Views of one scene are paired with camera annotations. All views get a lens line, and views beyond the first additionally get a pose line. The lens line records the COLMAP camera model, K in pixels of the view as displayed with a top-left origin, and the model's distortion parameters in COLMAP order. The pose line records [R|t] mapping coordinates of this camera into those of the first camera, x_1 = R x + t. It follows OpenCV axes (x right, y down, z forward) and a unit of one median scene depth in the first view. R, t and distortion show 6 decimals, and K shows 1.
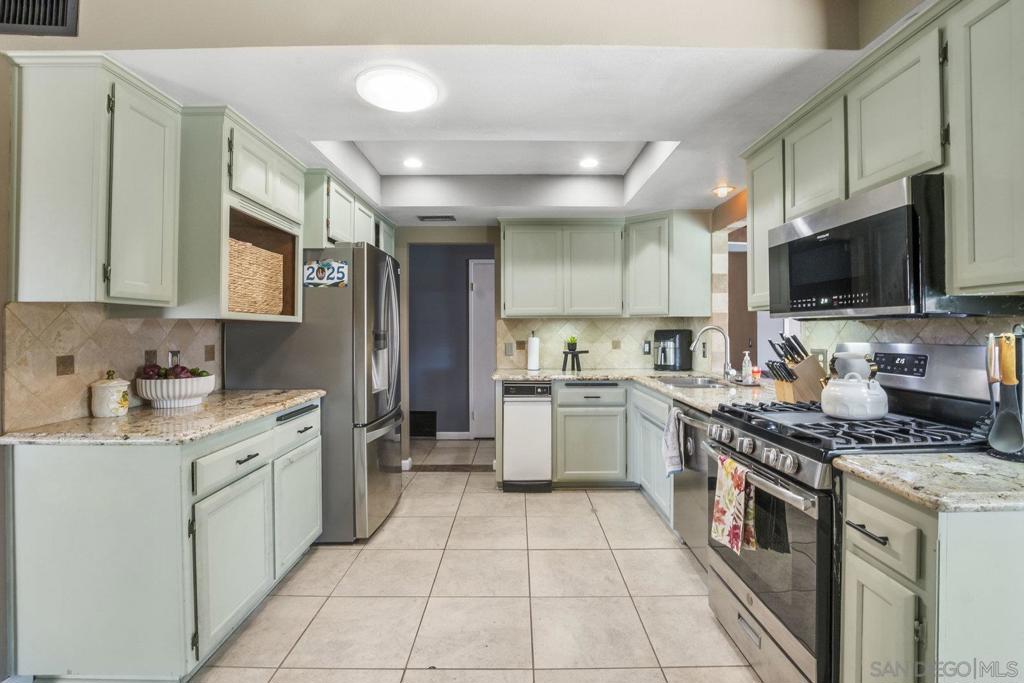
lens RADIAL K [[472.4, 0, 512.7], [0, 472.4, 325.2], [0, 0, 1]] dist [-0.029898, 0.000915]
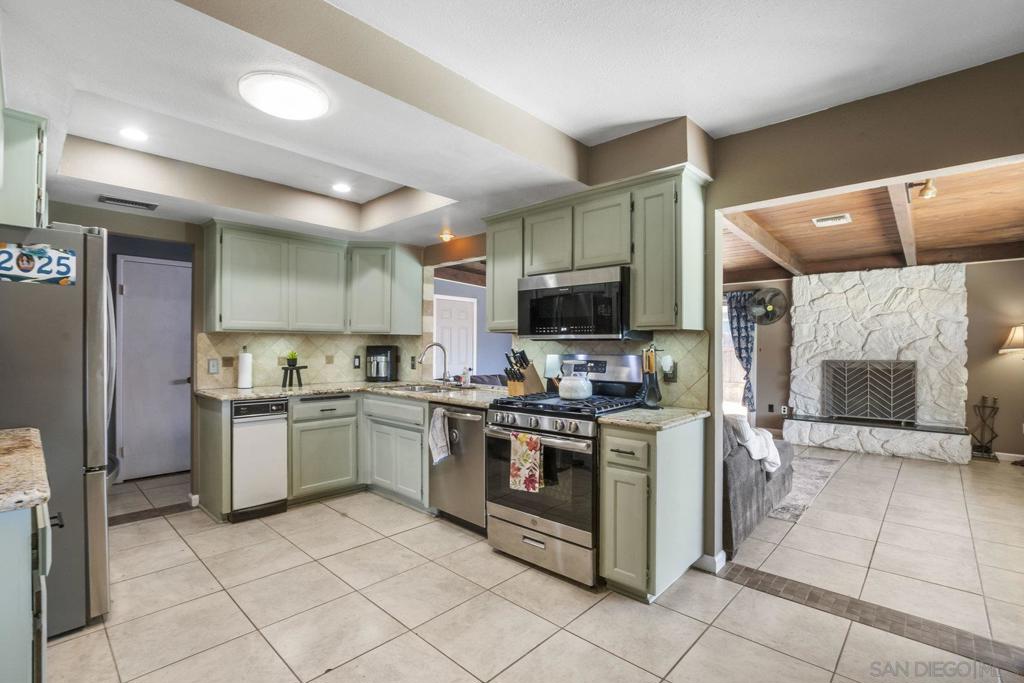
lens RADIAL K [[467.4, 0, 512.0], [0, 467.4, 341.5], [0, 0, 1]] dist [-0.028358, 0.000377]
pose [[0.683459, 0.013106, 0.729871, -0.382275], [-0.013632, 0.999894, -0.005189, 0.001332], [-0.729862, -0.006403, 0.683565, 0.003014]]
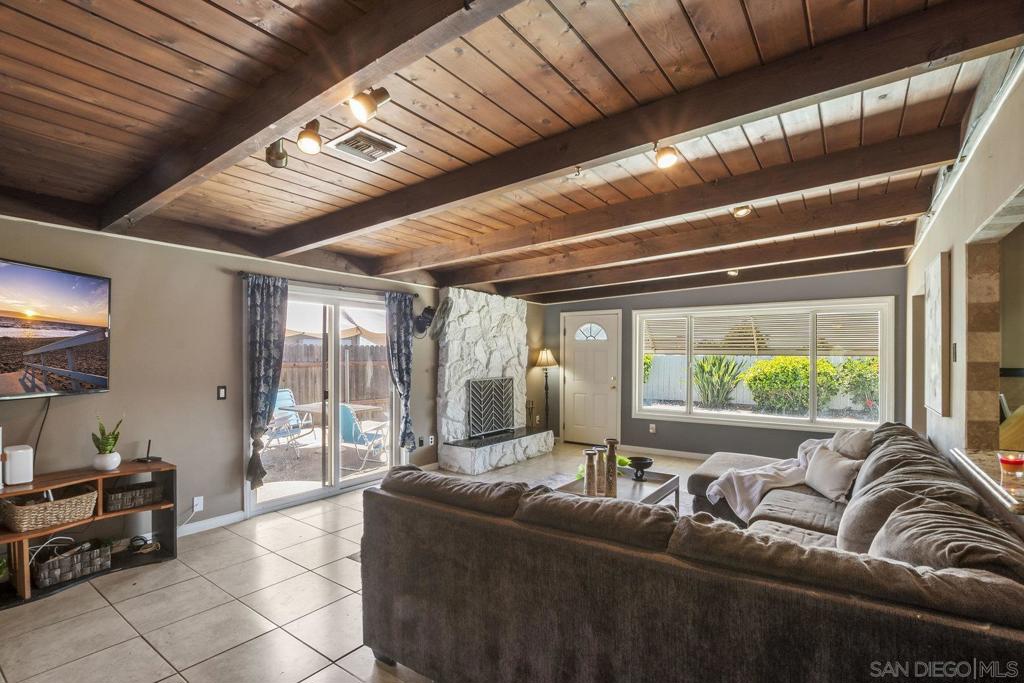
lens RADIAL K [[482.1, 0, 511.1], [0, 482.1, 345.8], [0, 0, 1]] dist [-0.028575, 0.000934]
pose [[-0.810214, 0.013006, 0.585989, 0.730722], [-0.006713, 0.999482, -0.031465, -0.027623], [-0.586095, -0.029427, -0.809708, 2.010934]]
